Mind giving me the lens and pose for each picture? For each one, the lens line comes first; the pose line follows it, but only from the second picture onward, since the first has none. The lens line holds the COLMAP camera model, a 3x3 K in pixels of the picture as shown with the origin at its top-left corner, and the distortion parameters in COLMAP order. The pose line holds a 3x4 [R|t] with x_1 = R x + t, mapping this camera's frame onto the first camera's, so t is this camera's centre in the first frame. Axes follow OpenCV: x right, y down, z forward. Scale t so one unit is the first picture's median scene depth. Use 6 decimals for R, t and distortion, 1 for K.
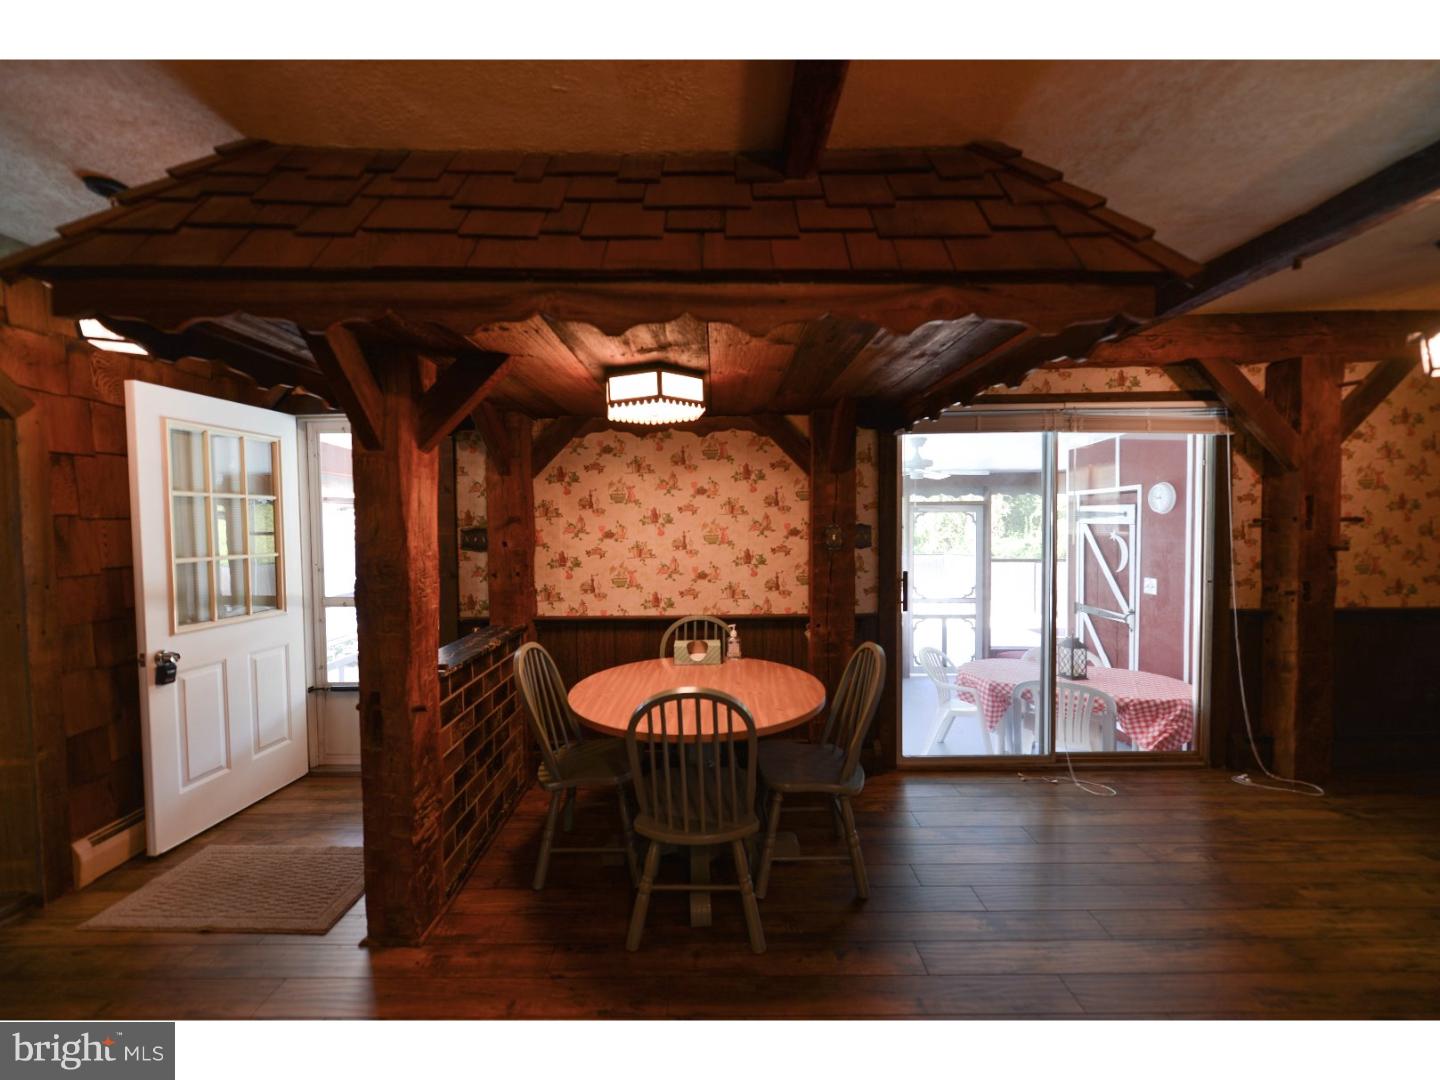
lens RADIAL K [[572.1, 0, 720.6], [0, 572.1, 540.6], [0, 0, 1]] dist [0.001193, -0.000348]
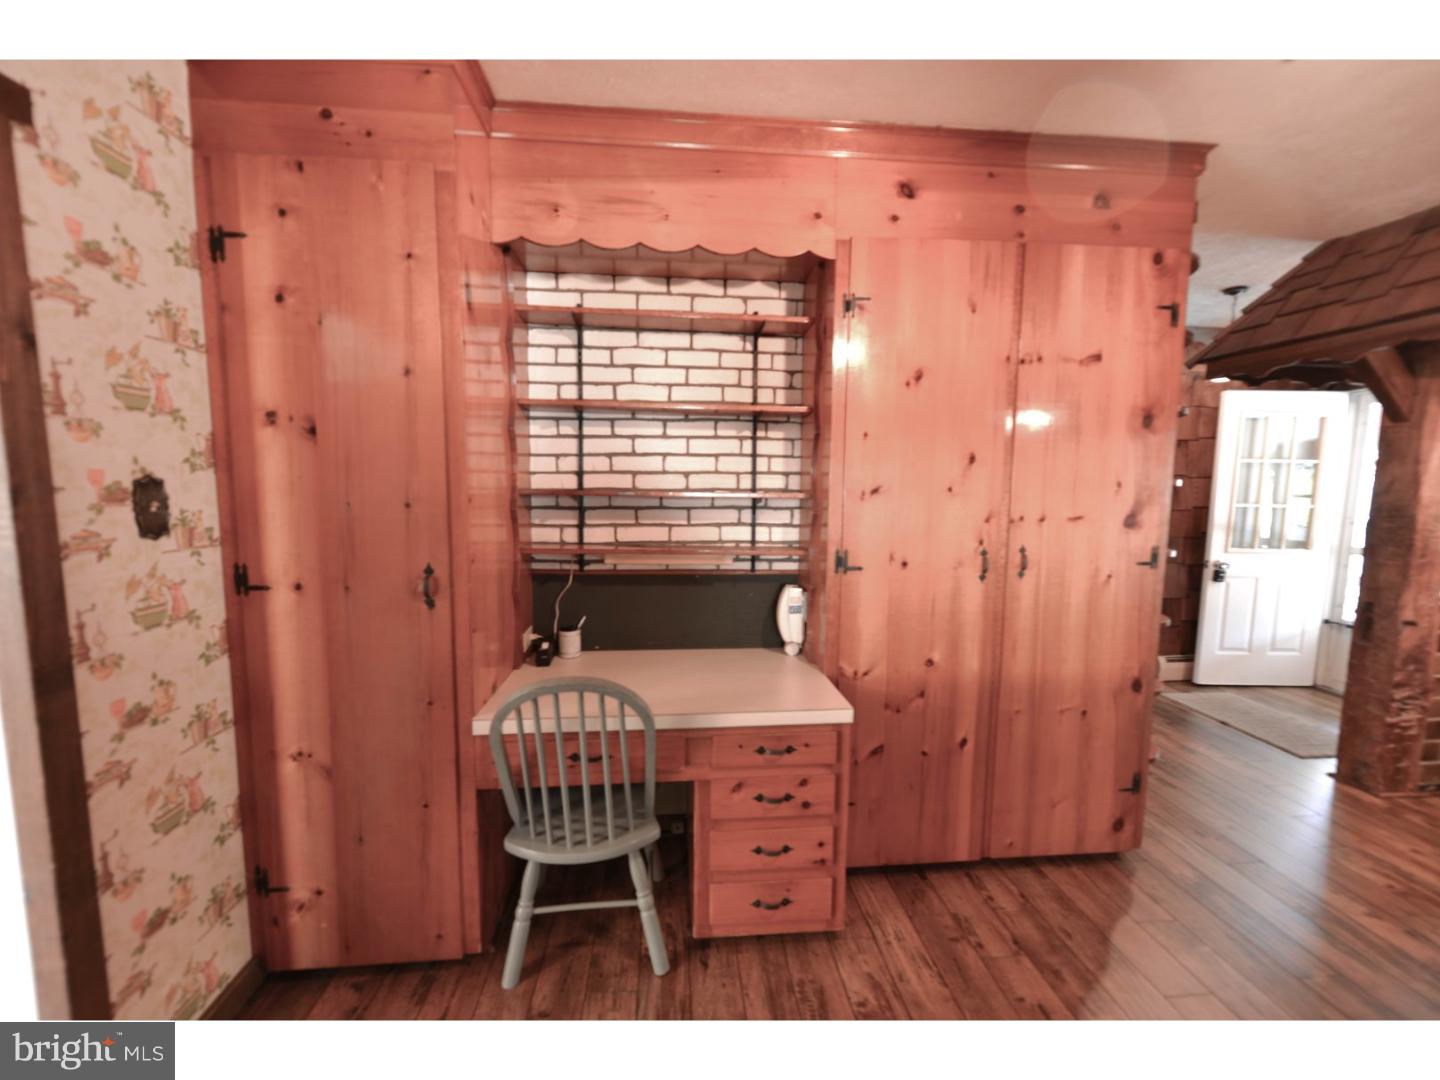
lens RADIAL K [[572.1, 0, 714.6], [0, 572.1, 544.3], [0, 0, 1]] dist [0.001193, -0.000348]
pose [[0.089512, 0.112232, -0.989642, 0.473146], [-0.049647, 0.992898, 0.108111, 0.045294], [0.994748, 0.039455, 0.094449, -0.551377]]
